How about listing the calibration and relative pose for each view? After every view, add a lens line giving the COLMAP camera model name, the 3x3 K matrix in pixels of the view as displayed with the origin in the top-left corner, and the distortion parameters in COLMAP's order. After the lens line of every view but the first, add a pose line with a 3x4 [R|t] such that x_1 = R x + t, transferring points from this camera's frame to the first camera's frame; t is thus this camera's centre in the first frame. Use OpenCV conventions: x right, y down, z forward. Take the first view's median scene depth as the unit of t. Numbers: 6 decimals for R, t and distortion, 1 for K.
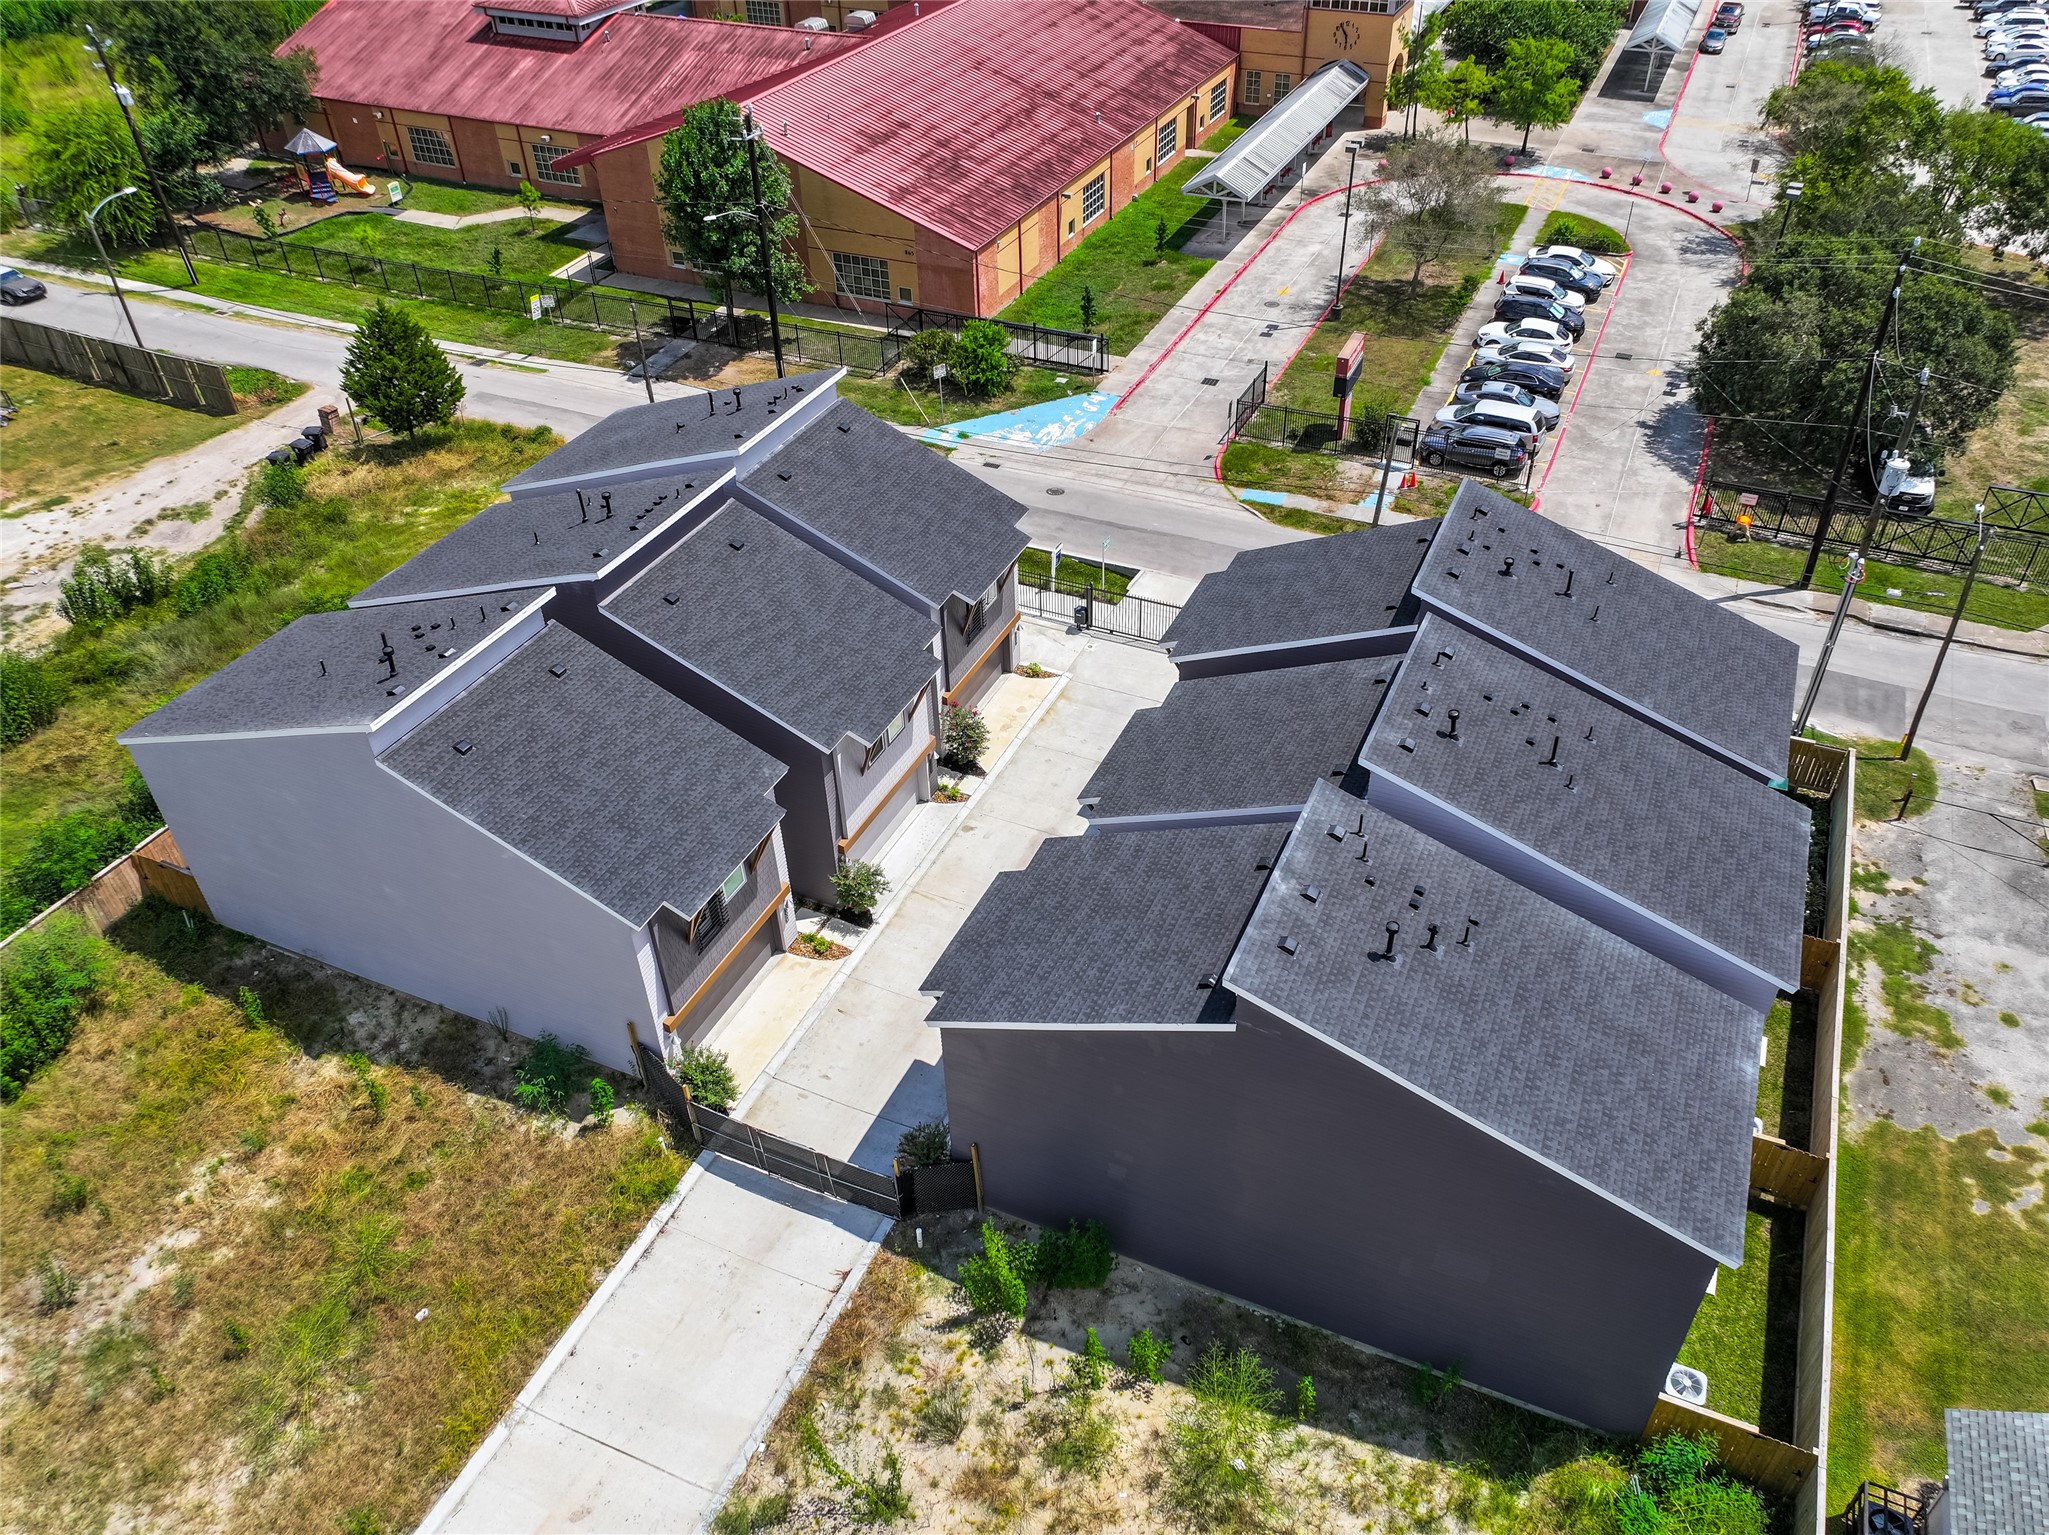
lens RADIAL K [[1528.5, 0, 1079.8], [0, 1528.5, 766.3], [0, 0, 1]] dist [-0.008984, 0.041095]
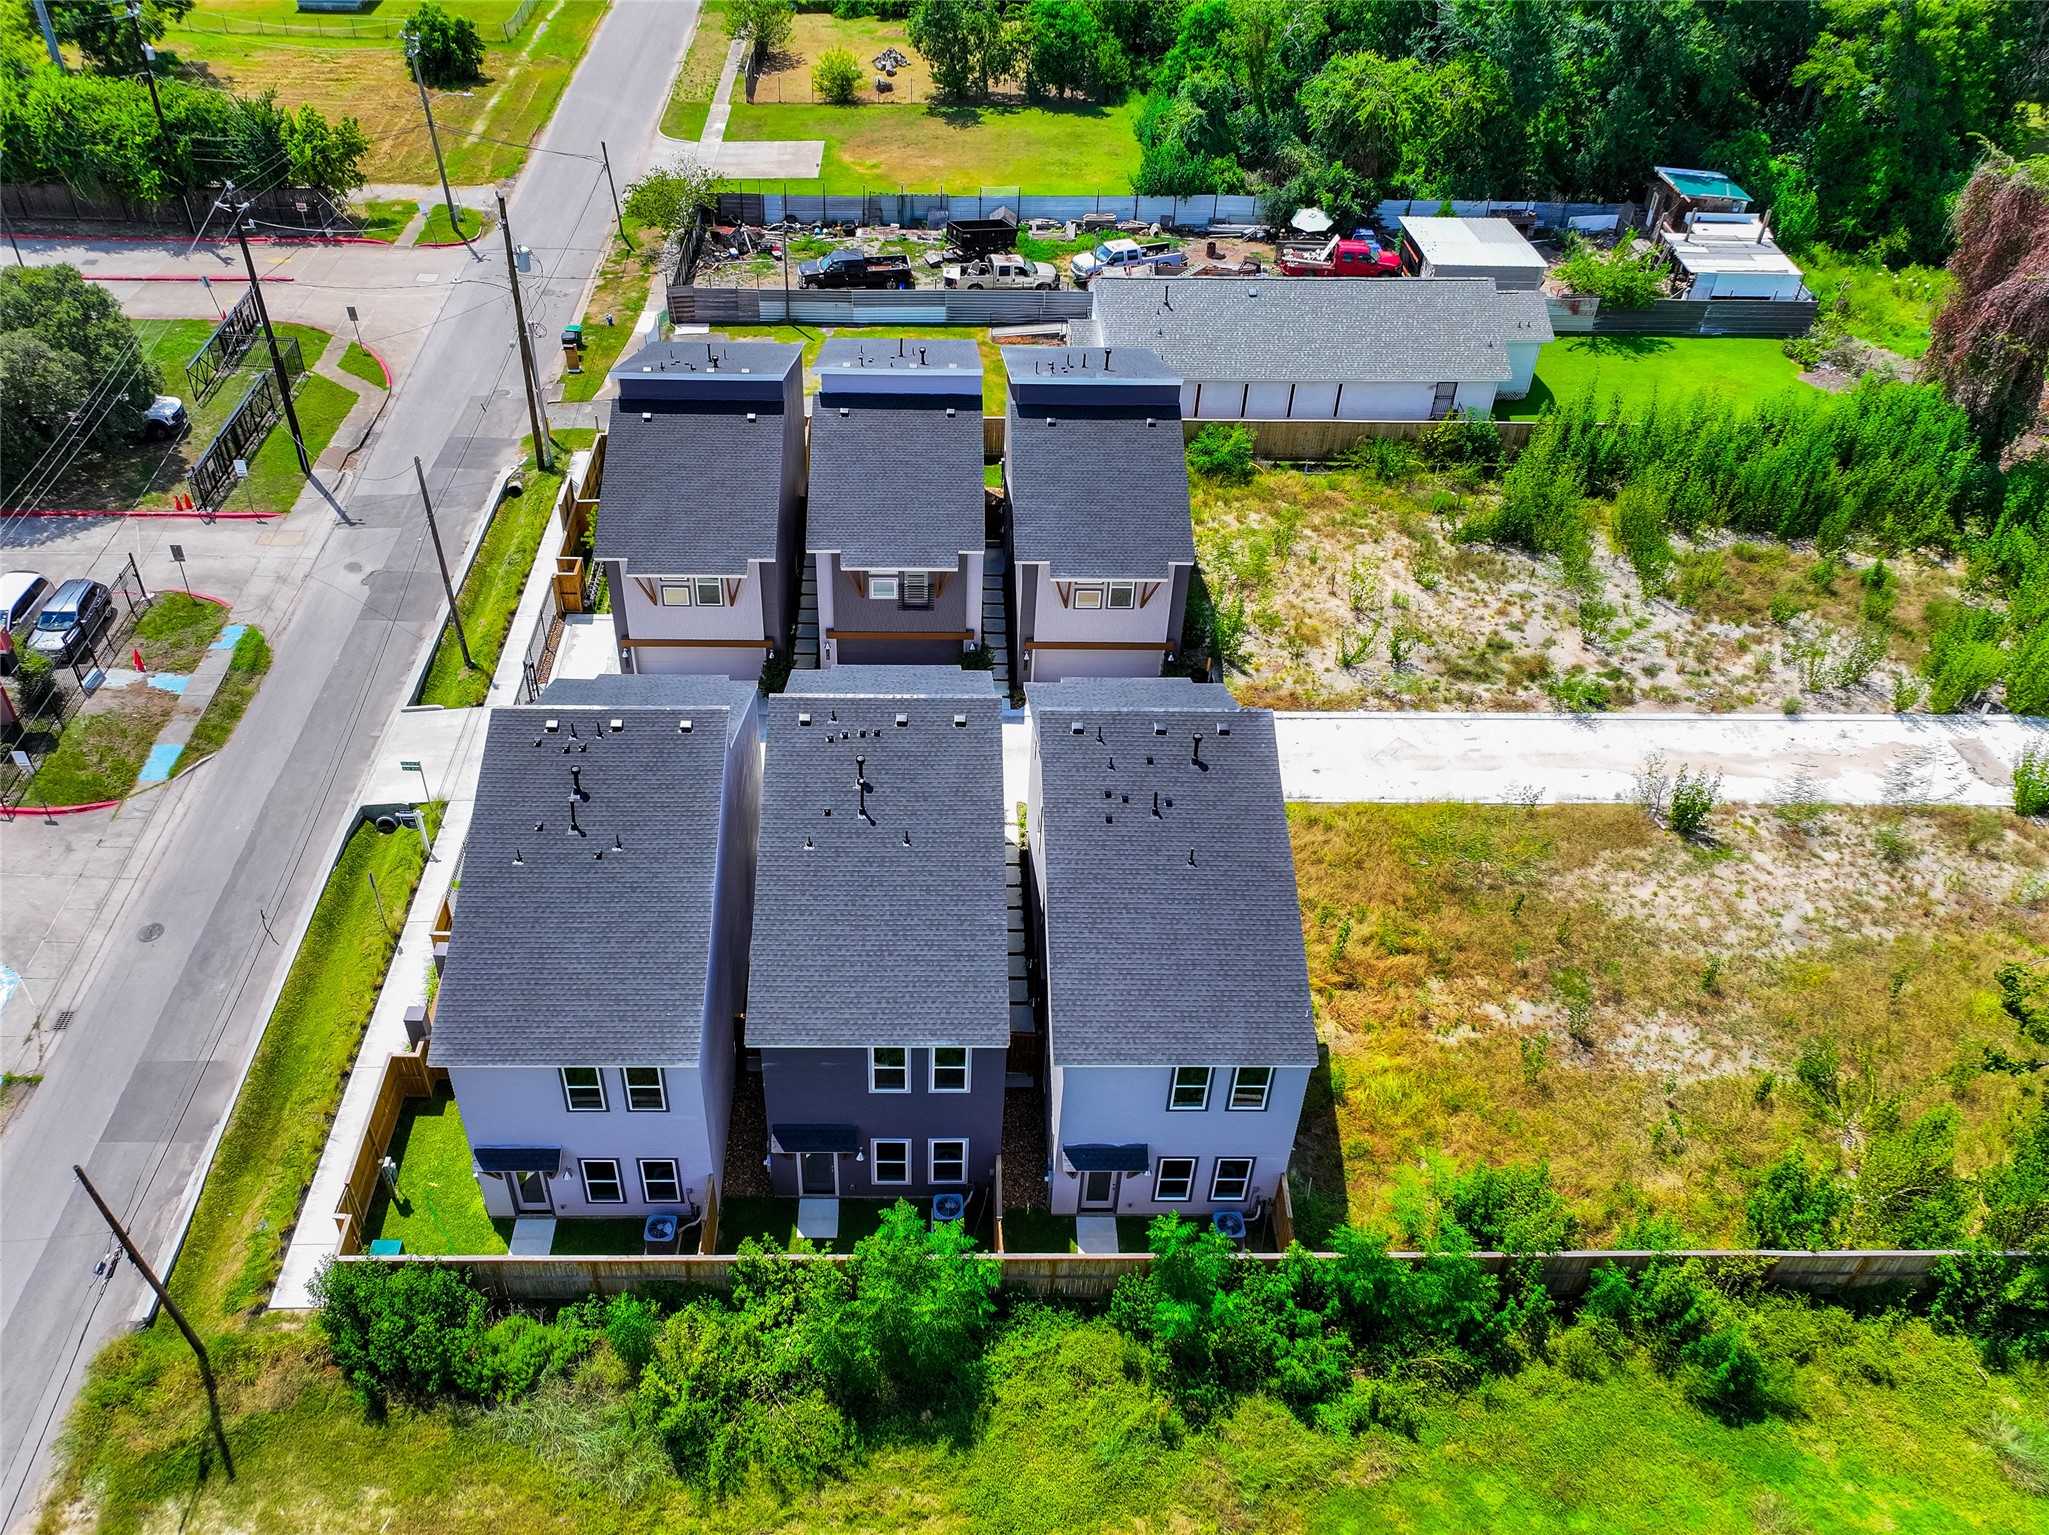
lens RADIAL K [[1586.5, 0, 948.2], [0, 1586.5, 763.8], [0, 0, 1]] dist [0.002356, 0.001936]
pose [[-0.401235, -0.586621, 0.703482, -0.676842], [0.547453, 0.462168, 0.697636, -0.551841], [-0.734374, 0.665039, 0.135709, 0.556990]]
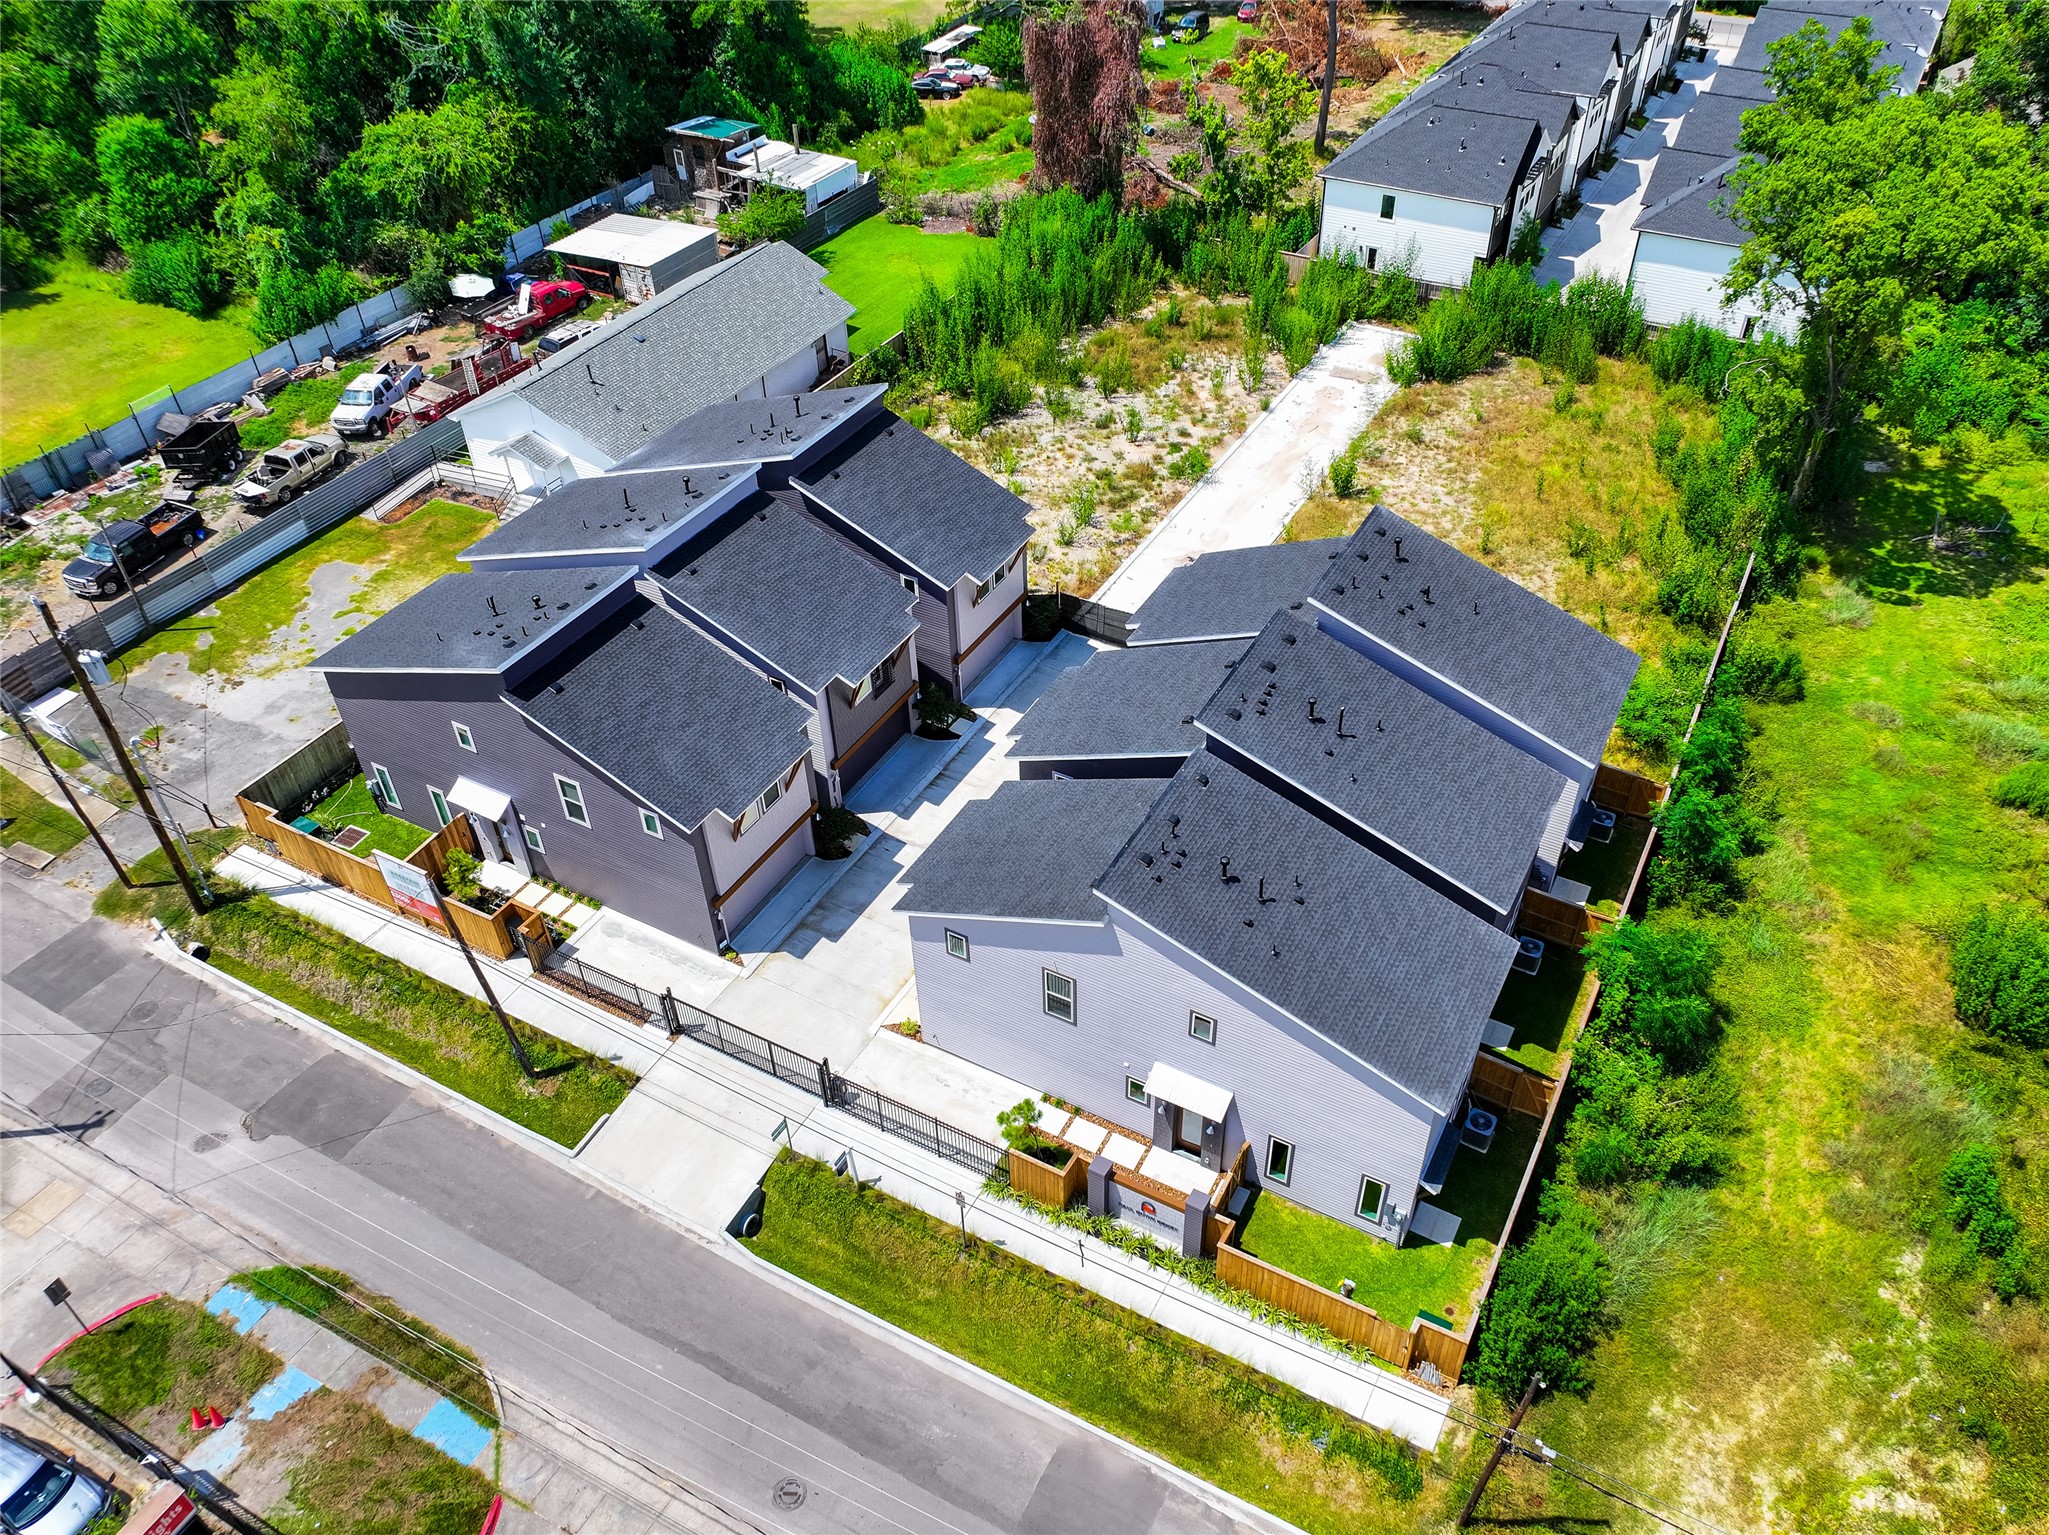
lens RADIAL K [[1574.3, 0, 1060.4], [0, 1574.3, 771.2], [0, 0, 1]] dist [0.001870, 0.016064]
pose [[-0.995510, -0.048657, 0.081190, -0.153057], [0.068757, 0.217773, 0.973575, -0.817191], [-0.065053, 0.974786, -0.213450, 0.862434]]
